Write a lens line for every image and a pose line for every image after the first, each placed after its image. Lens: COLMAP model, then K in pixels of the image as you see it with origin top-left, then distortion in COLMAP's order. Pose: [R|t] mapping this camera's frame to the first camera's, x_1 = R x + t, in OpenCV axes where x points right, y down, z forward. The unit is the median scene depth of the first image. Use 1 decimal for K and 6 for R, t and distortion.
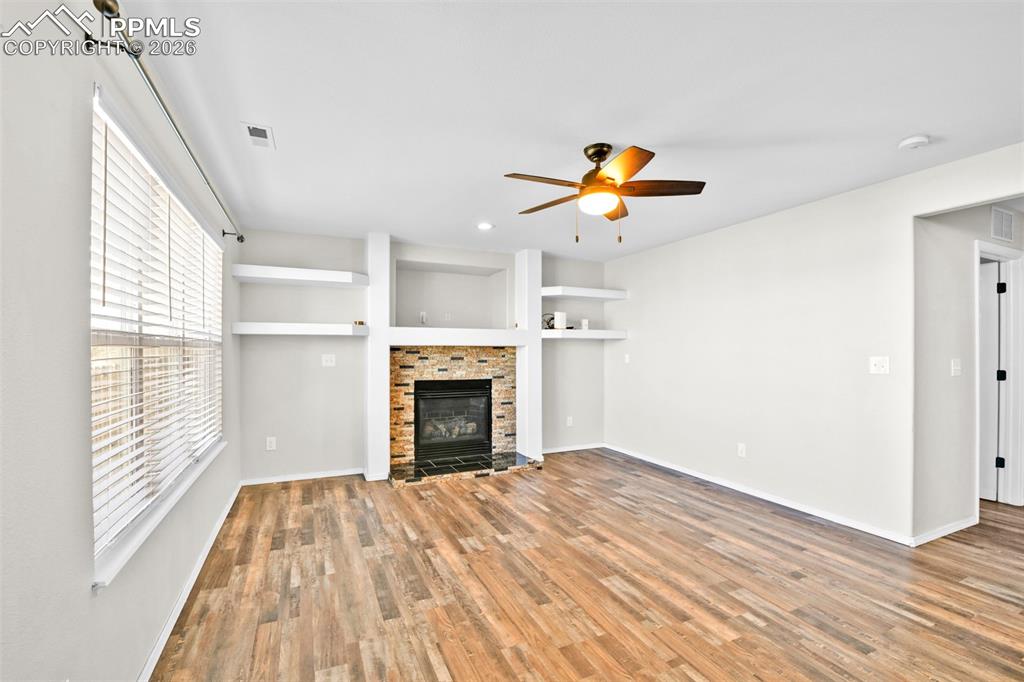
lens RADIAL K [[487.0, 0, 512.3], [0, 487.0, 352.3], [0, 0, 1]] dist [0.001020, -0.012389]
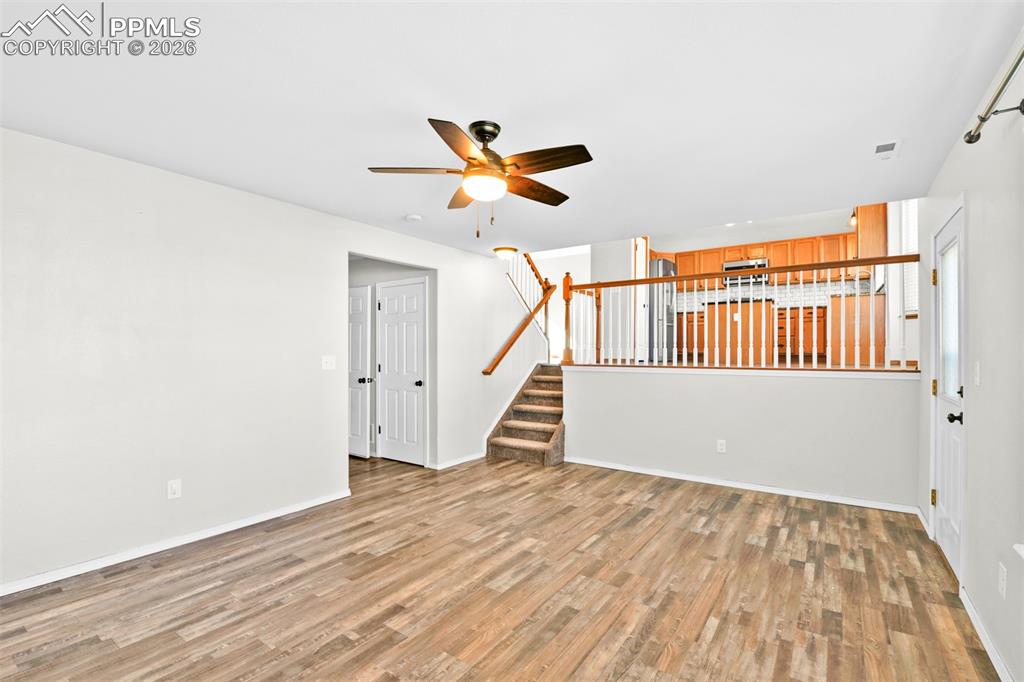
lens RADIAL K [[423.0, 0, 567.2], [0, 423.0, 339.0], [0, 0, 1]] dist [-0.000050, -0.006786]
pose [[-0.568276, 0.019411, 0.822609, -0.541207], [0.000080, 0.999723, -0.023536, -0.009156], [-0.822838, -0.013309, -0.568120, 1.267917]]
